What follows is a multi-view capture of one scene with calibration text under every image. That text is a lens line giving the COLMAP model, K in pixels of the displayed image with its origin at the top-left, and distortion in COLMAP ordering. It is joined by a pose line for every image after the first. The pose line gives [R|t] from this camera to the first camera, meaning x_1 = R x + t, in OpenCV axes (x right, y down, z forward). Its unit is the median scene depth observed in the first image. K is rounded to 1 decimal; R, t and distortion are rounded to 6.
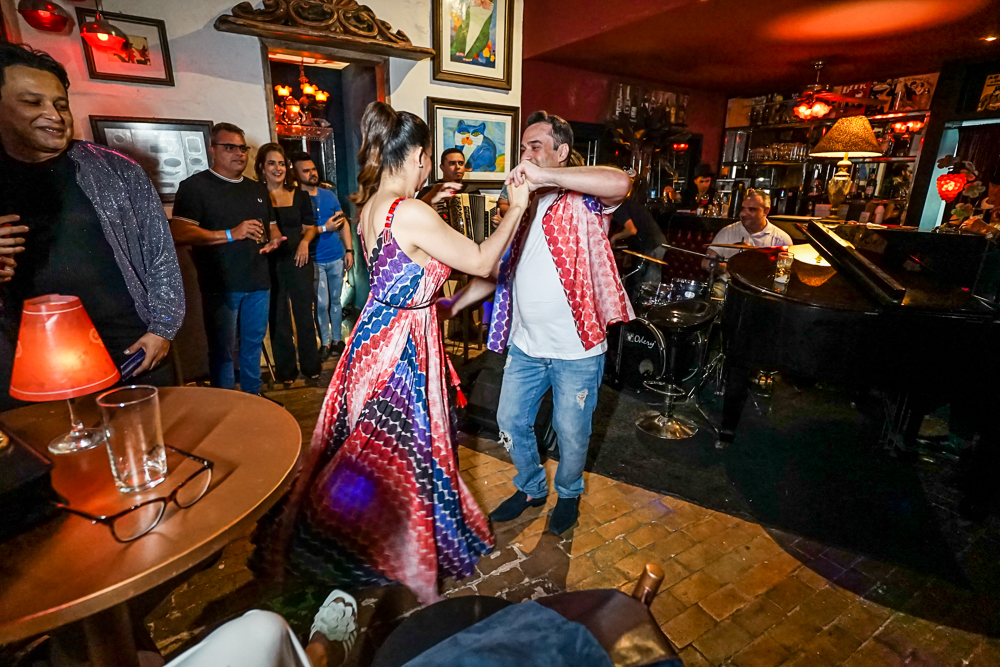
lens RADIAL K [[490.8, 0, 493.4], [0, 490.8, 328.9], [0, 0, 1]] dist [-0.002367, 0.002410]
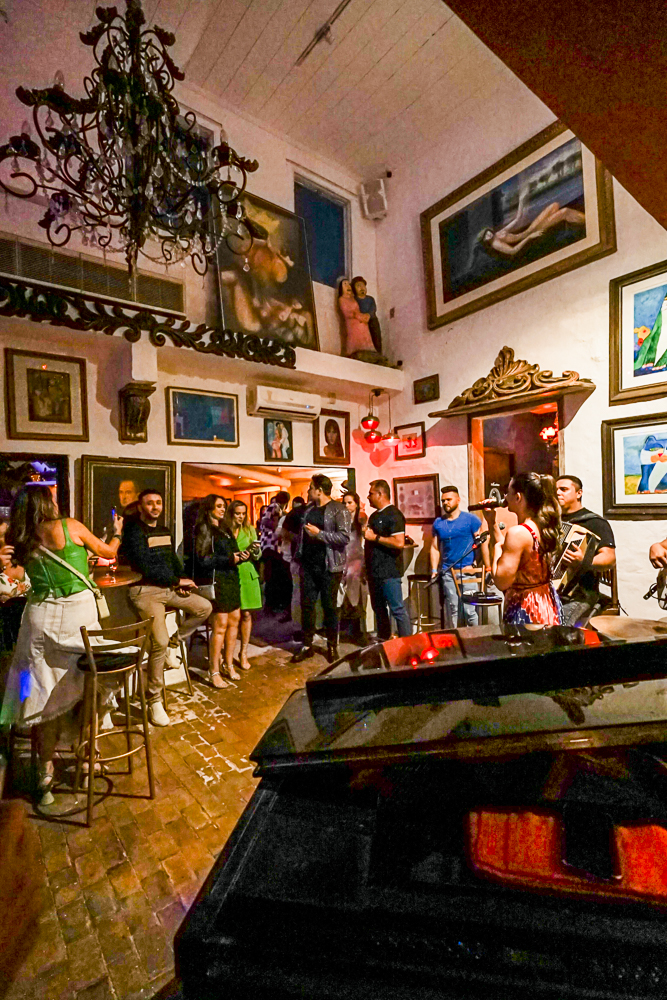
lens RADIAL K [[490.8, 0, 333.9], [0, 490.8, 505.3], [0, 0, 1]] dist [-0.002367, 0.002410]
pose [[0.103979, -0.014075, -0.994480, 0.902424], [-0.258214, 0.965232, -0.040659, -0.174445], [0.960476, 0.261016, 0.096729, 0.547550]]
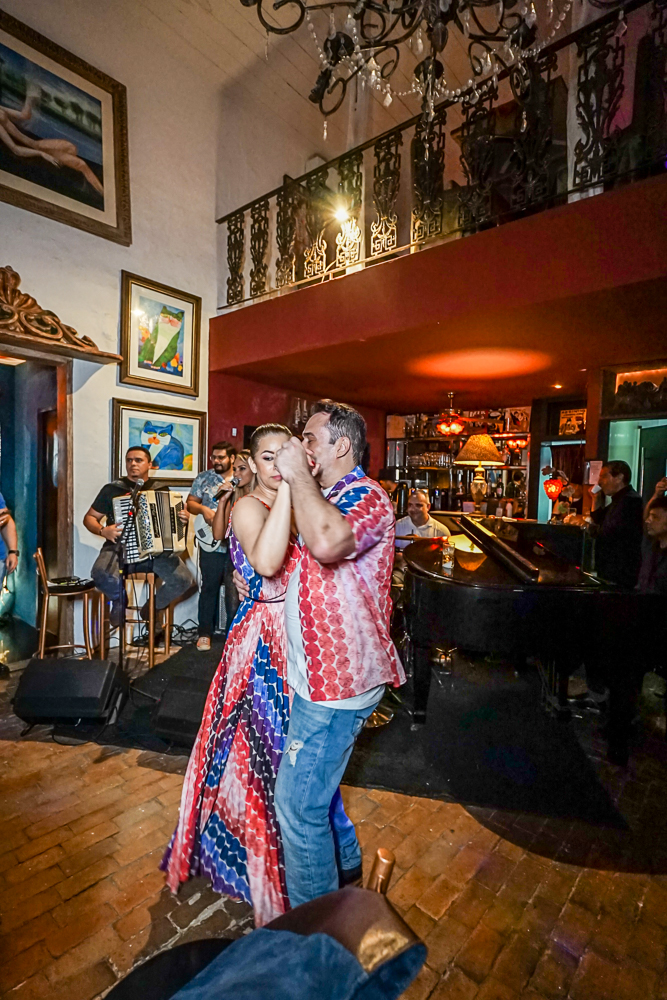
lens RADIAL K [[490.8, 0, 329.9], [0, 490.8, 507.6], [0, 0, 1]] dist [-0.002367, 0.002410]
pose [[0.953627, -0.001559, 0.300988, -0.016374], [0.072035, 0.972109, -0.223194, 0.003358], [-0.292245, 0.234526, 0.927141, -0.012917]]
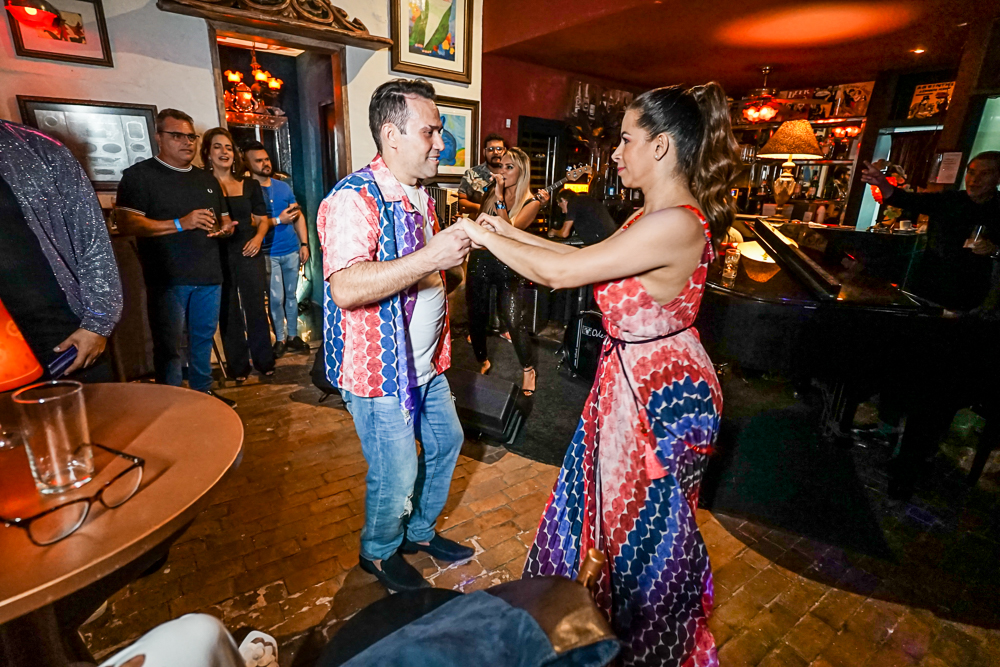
lens RADIAL K [[490.8, 0, 493.4], [0, 490.8, 328.1], [0, 0, 1]] dist [-0.002367, 0.002410]
pose [[0.997197, -0.003110, 0.074752, 0.007489], [0.002519, 0.999965, 0.007998, 0.001794], [-0.074774, -0.007788, 0.997170, -0.000785]]
